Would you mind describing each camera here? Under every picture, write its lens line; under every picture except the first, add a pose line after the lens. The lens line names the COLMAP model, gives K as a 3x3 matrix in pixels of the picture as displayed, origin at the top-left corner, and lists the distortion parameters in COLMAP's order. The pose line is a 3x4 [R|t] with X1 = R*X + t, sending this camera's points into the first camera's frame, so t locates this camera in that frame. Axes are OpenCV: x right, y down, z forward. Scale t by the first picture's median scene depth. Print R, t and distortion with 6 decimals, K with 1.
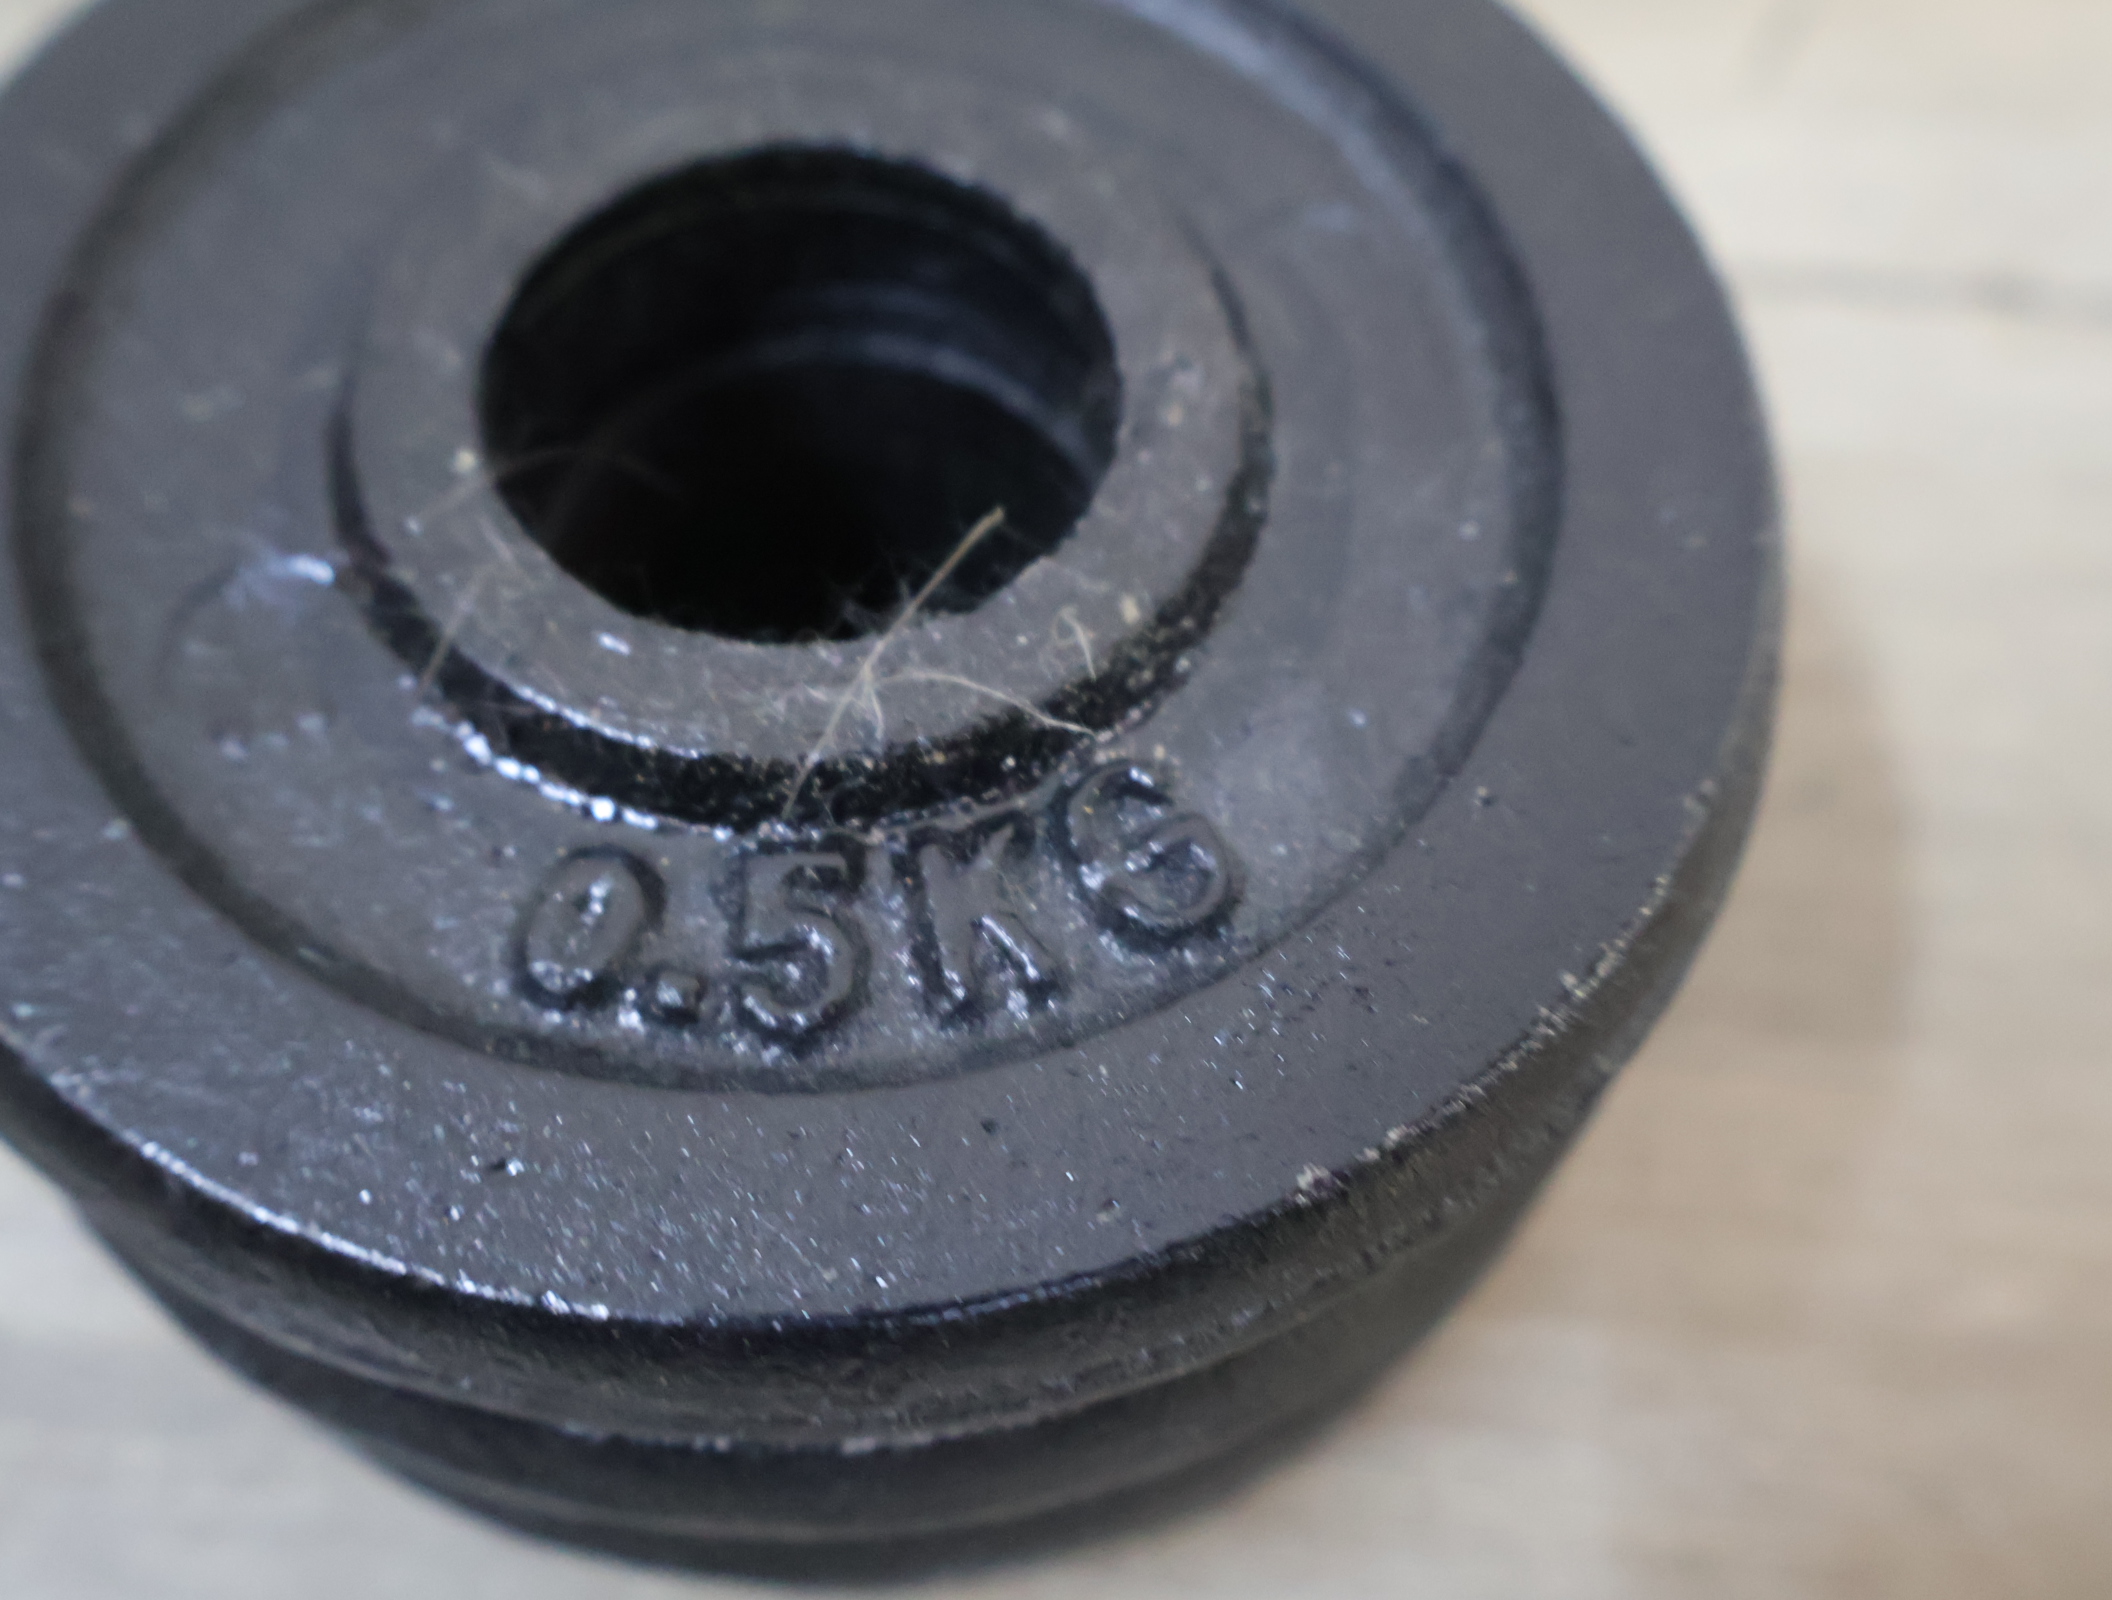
lens RADIAL K [[2217.8, 0, 1056.0], [0, 2217.8, 800.0], [0, 0, 1]] dist [0.022610, -0.003013]
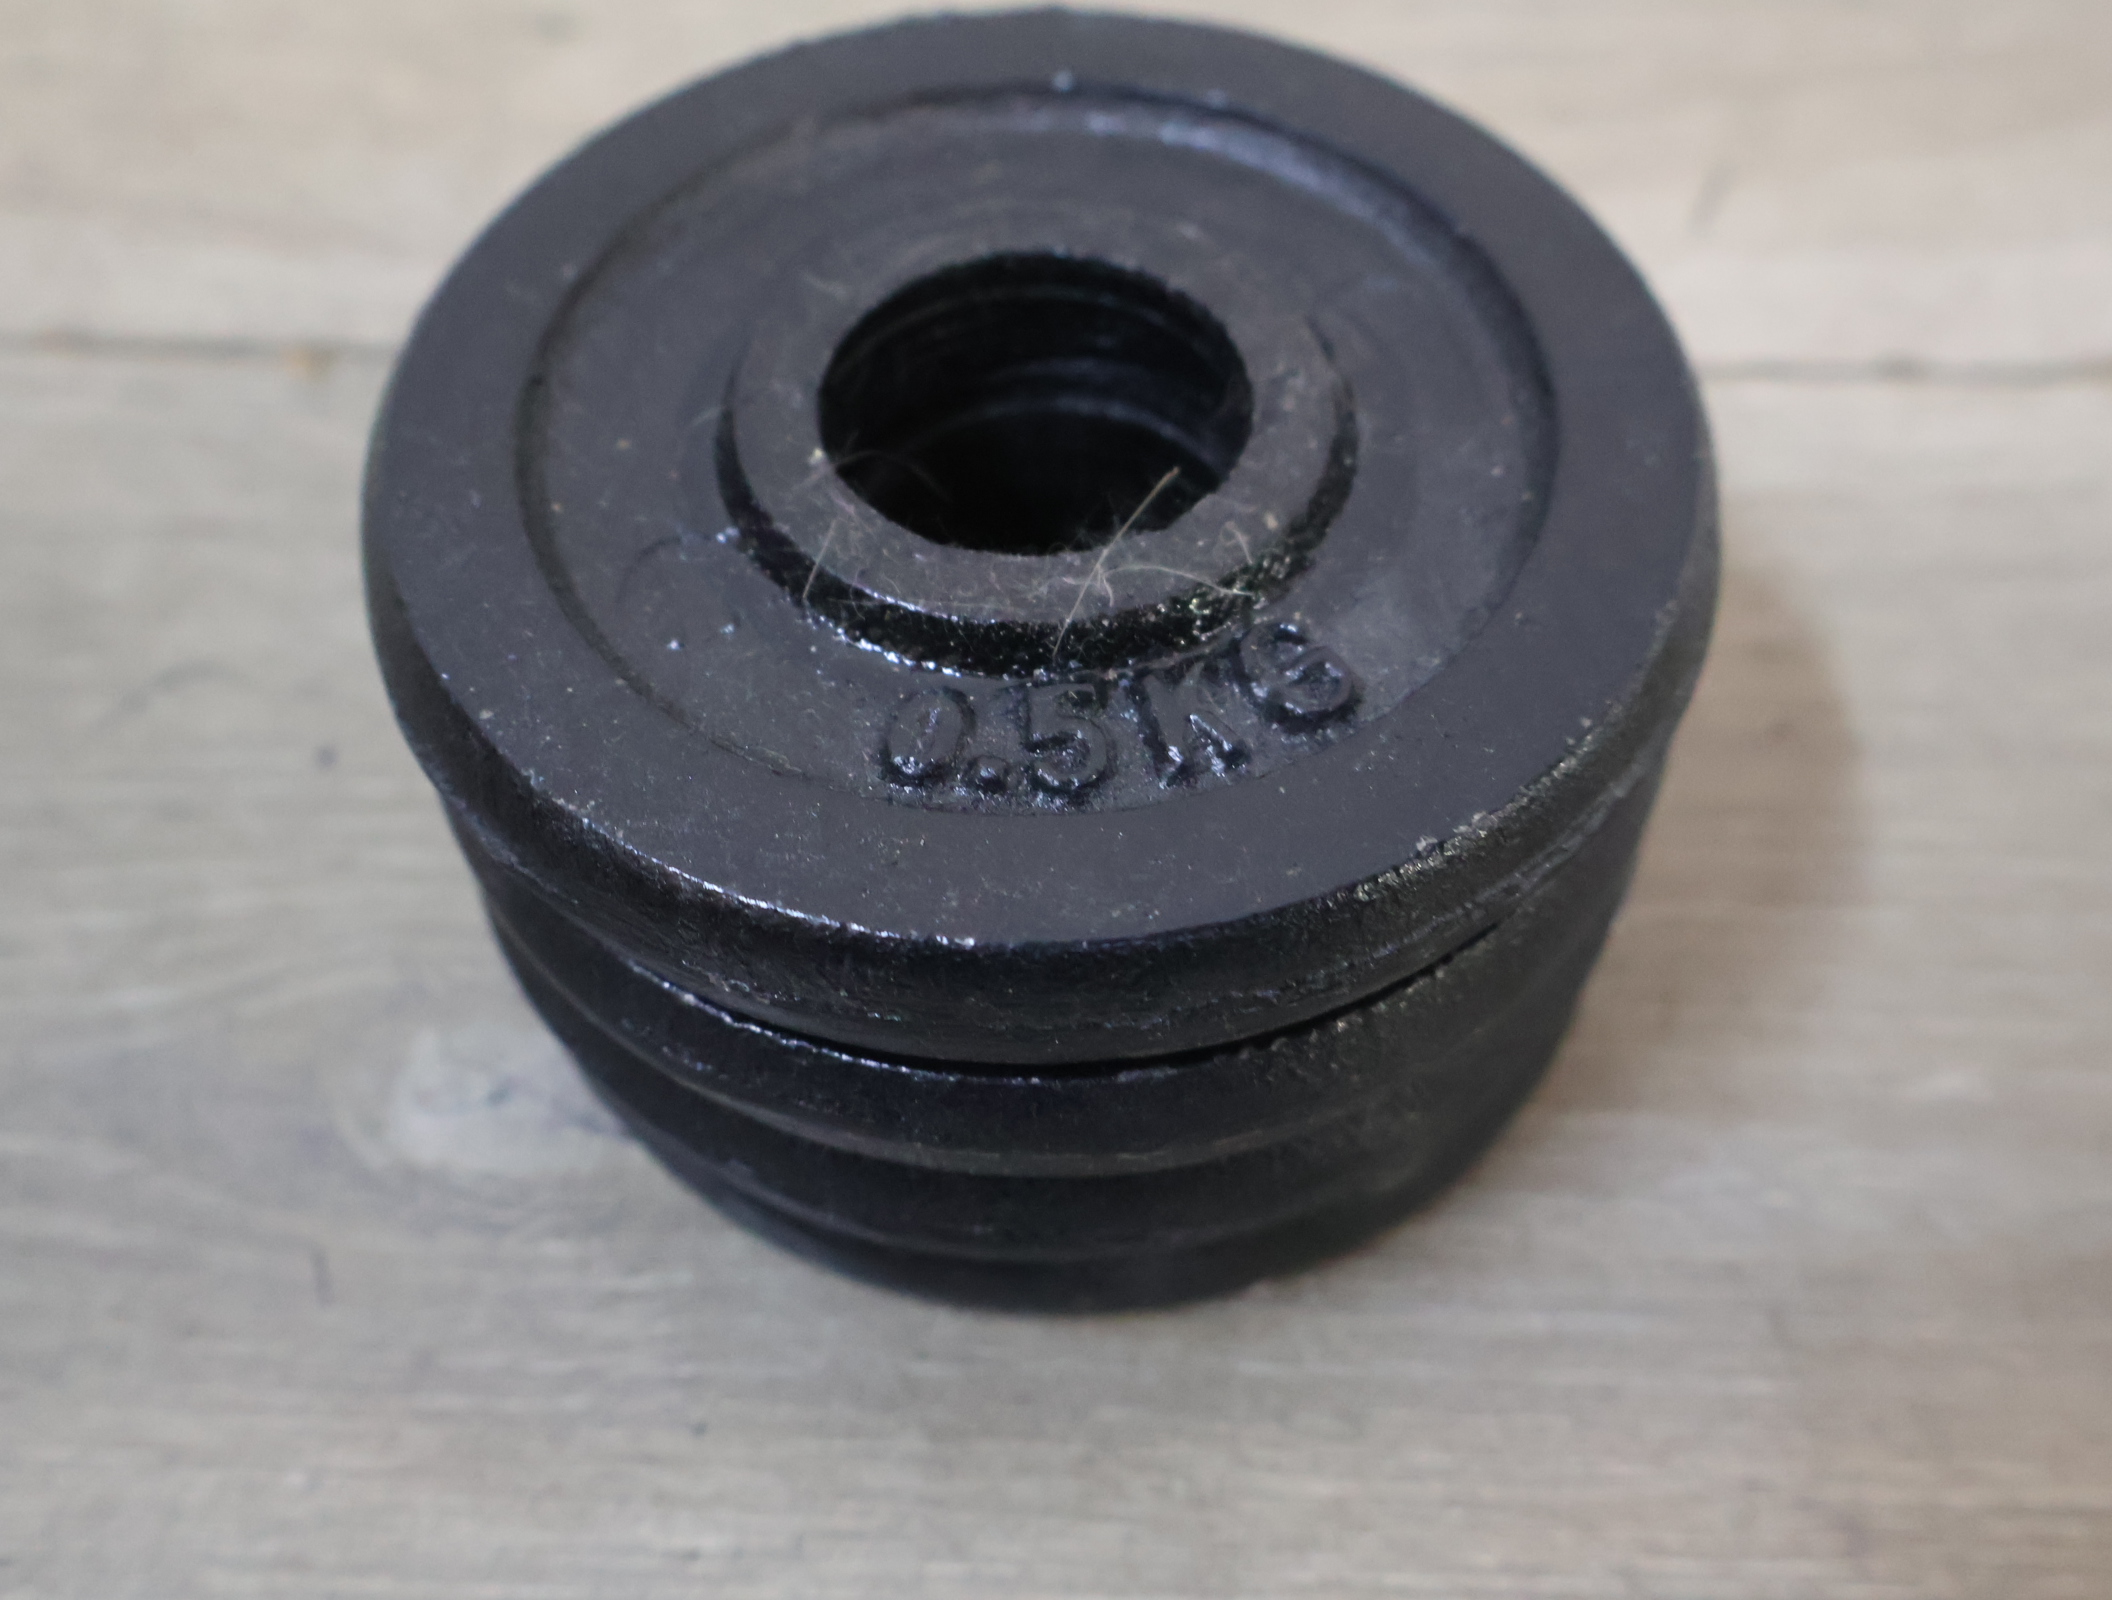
lens RADIAL K [[2217.8, 0, 1056.0], [0, 2217.8, 800.0], [0, 0, 1]] dist [0.022610, -0.003013]
pose [[0.998200, -0.057565, -0.016831, -0.096960], [0.054879, 0.989882, -0.130849, 0.287104], [0.024193, 0.129690, 0.991259, -0.452784]]
